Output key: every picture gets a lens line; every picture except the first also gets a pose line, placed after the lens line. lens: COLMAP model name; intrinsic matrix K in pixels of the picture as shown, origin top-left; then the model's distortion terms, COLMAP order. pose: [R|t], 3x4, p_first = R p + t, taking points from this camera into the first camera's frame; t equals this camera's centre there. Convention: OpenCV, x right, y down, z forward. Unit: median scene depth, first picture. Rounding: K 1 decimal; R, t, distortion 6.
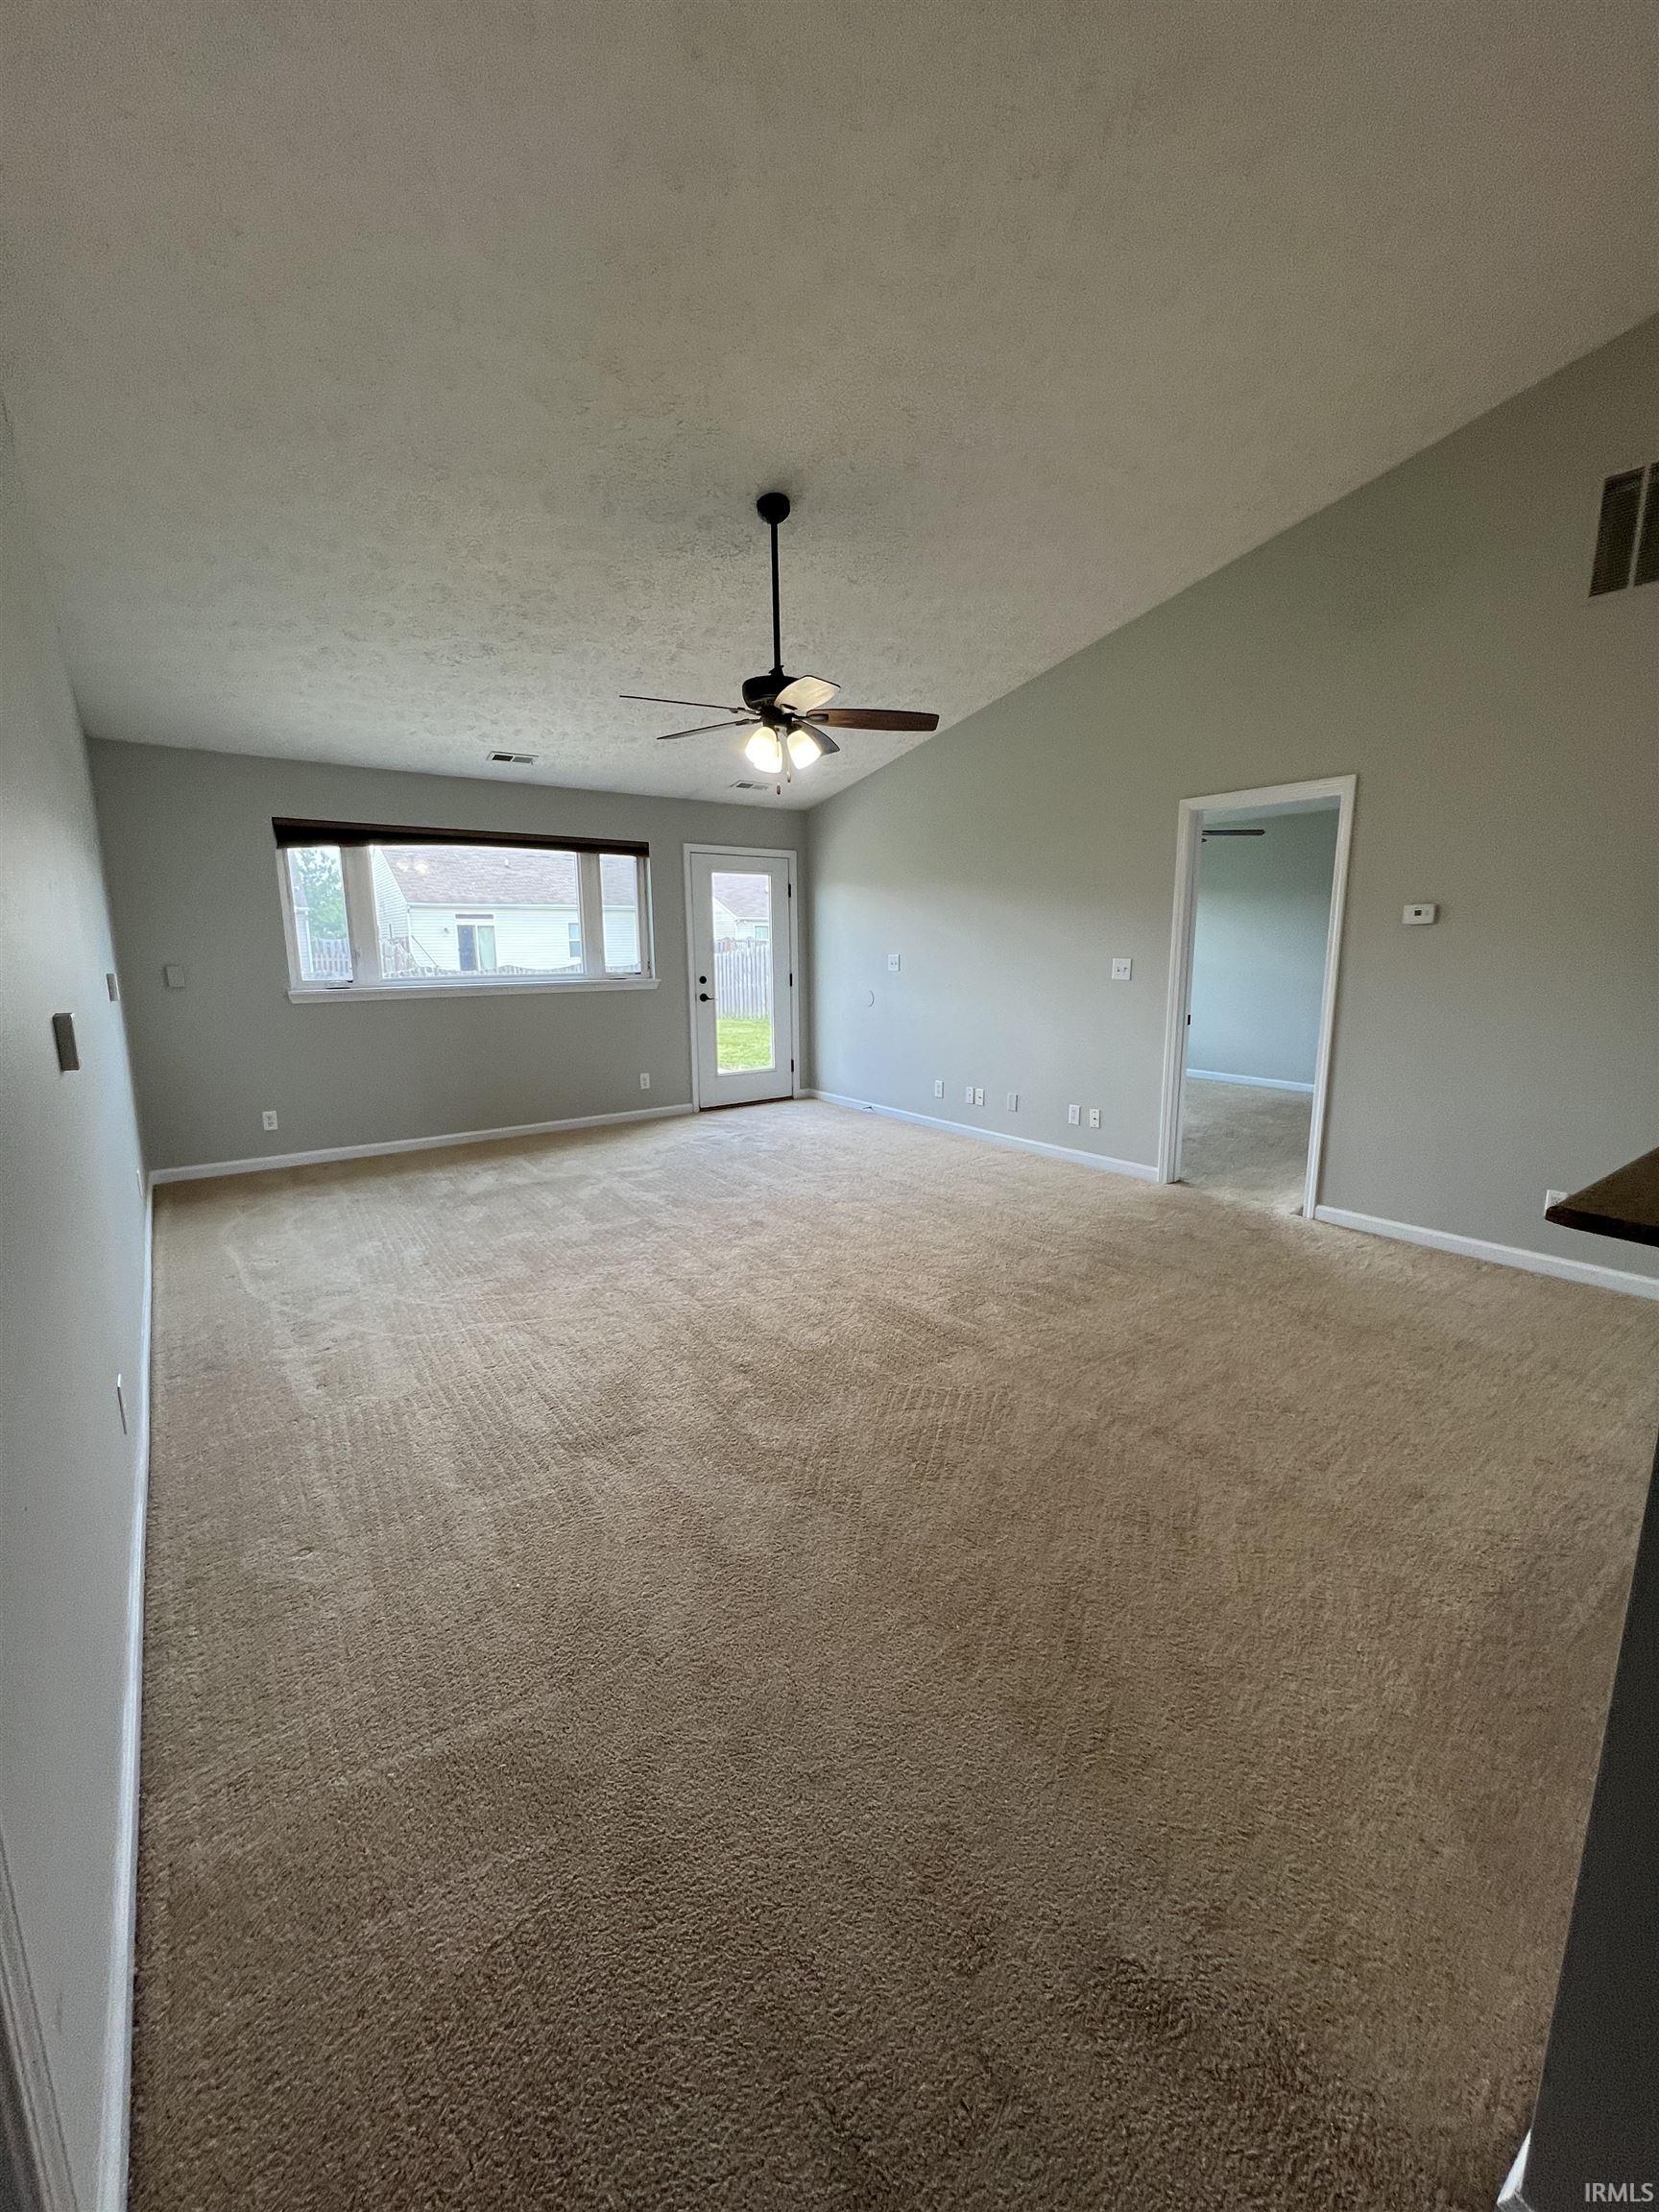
lens RADIAL K [[886.2, 0, 840.2], [0, 886.2, 1101.1], [0, 0, 1]] dist [-0.002911, 0.000856]
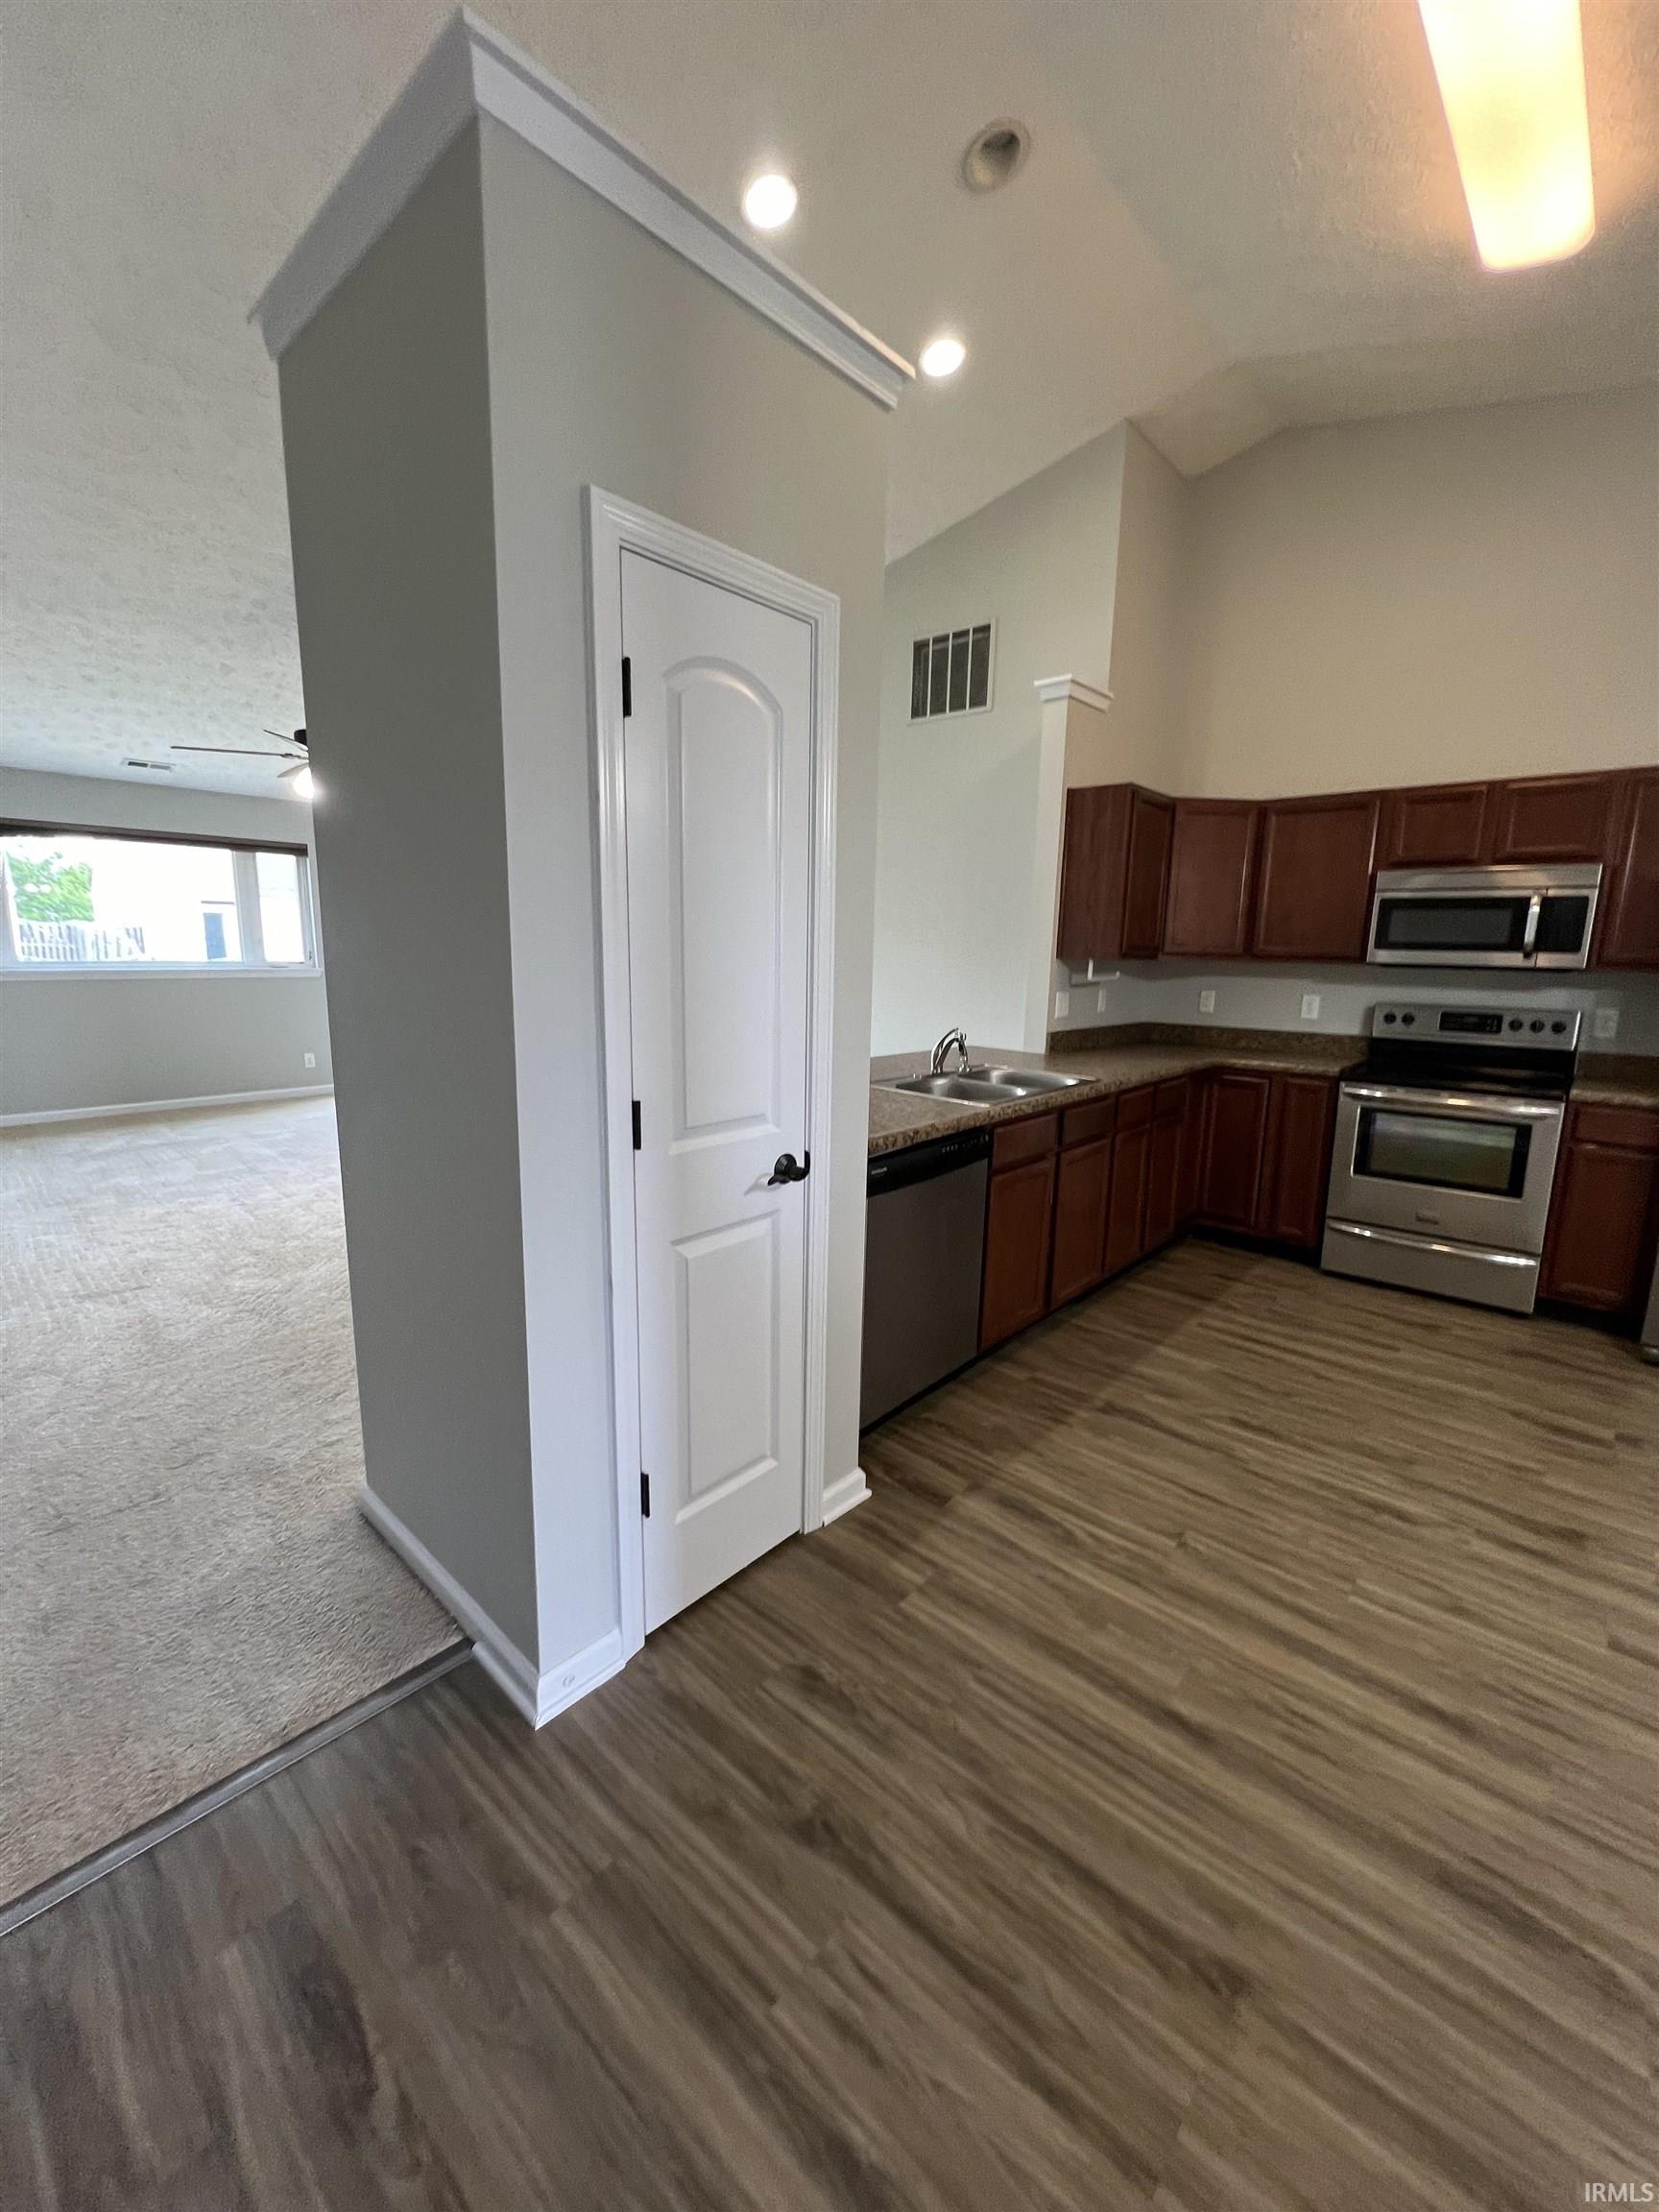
lens RADIAL K [[886.2, 0, 843.5], [0, 886.2, 1102.8], [0, 0, 1]] dist [-0.002911, 0.000856]
pose [[0.980742, -0.007457, 0.195163, 0.275773], [0.007495, 0.999972, 0.000543, 0.044690], [-0.195161, 0.000930, 0.980771, -0.269285]]
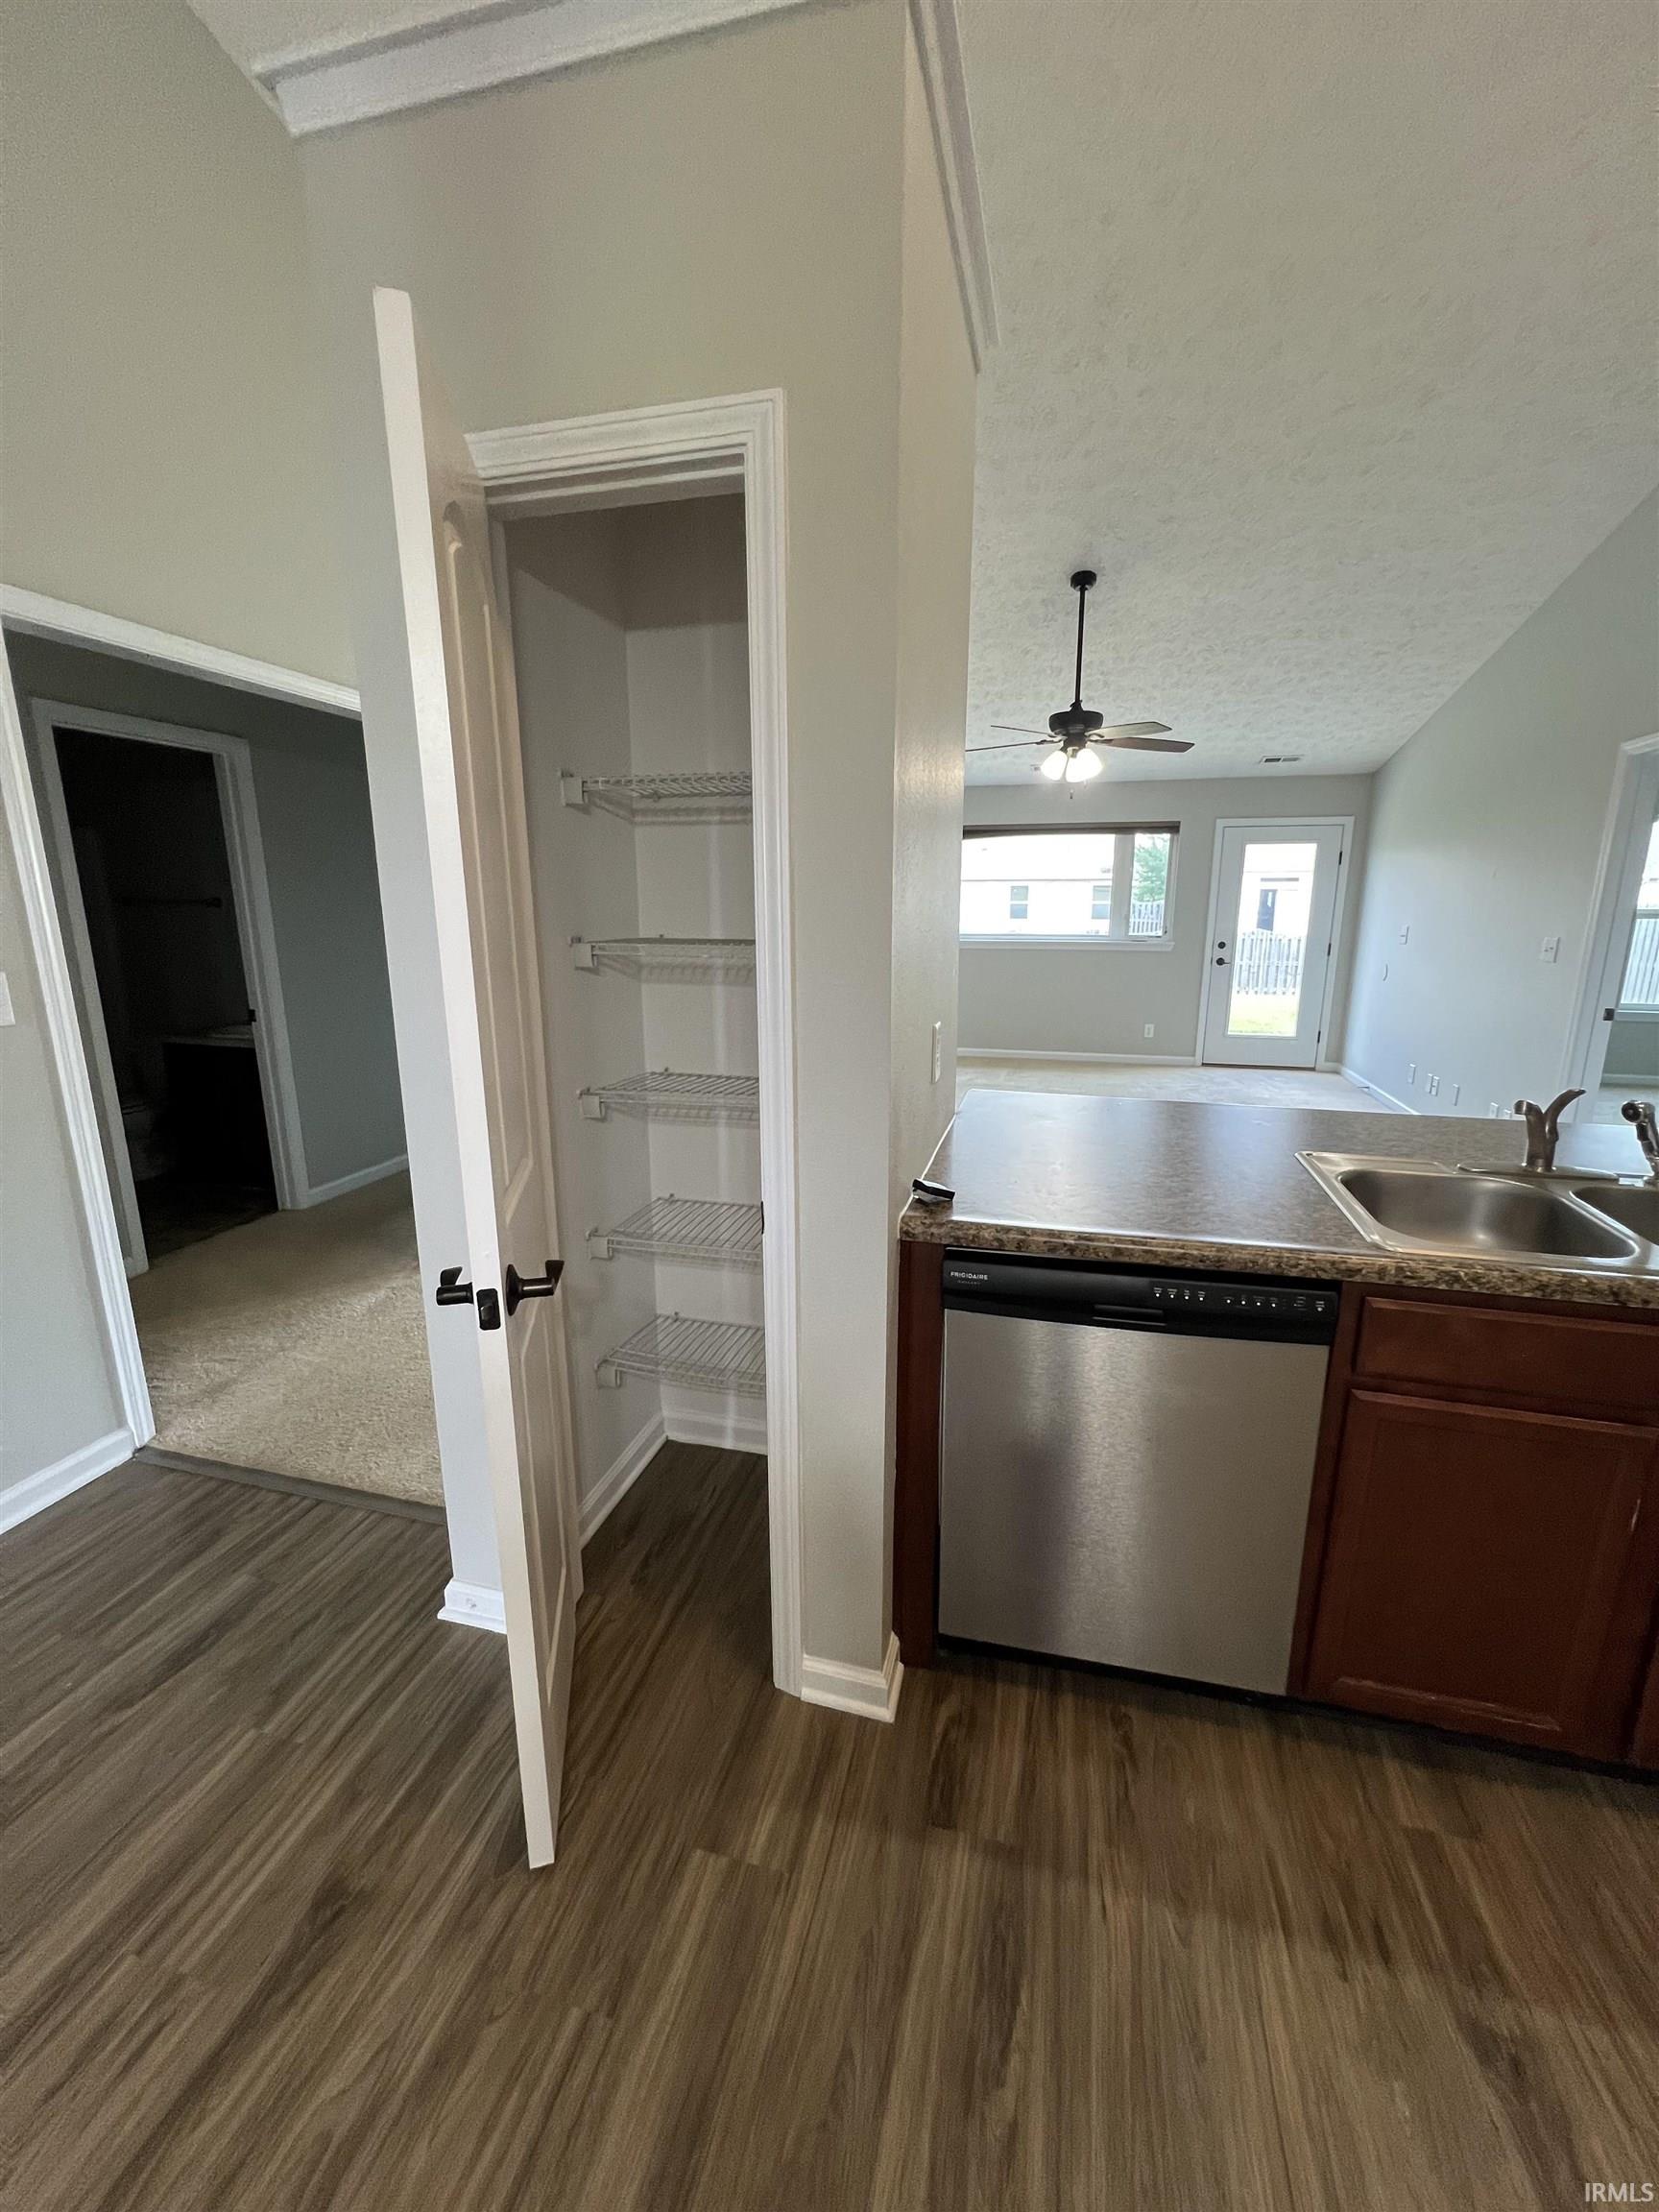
lens RADIAL K [[886.2, 0, 829.4], [0, 886.2, 1103.3], [0, 0, 1]] dist [-0.002911, 0.000856]
pose [[0.614955, 0.179248, -0.767919, 0.548235], [-0.145515, 0.982893, 0.112898, 0.001365], [0.775020, 0.042317, 0.630519, -0.062089]]
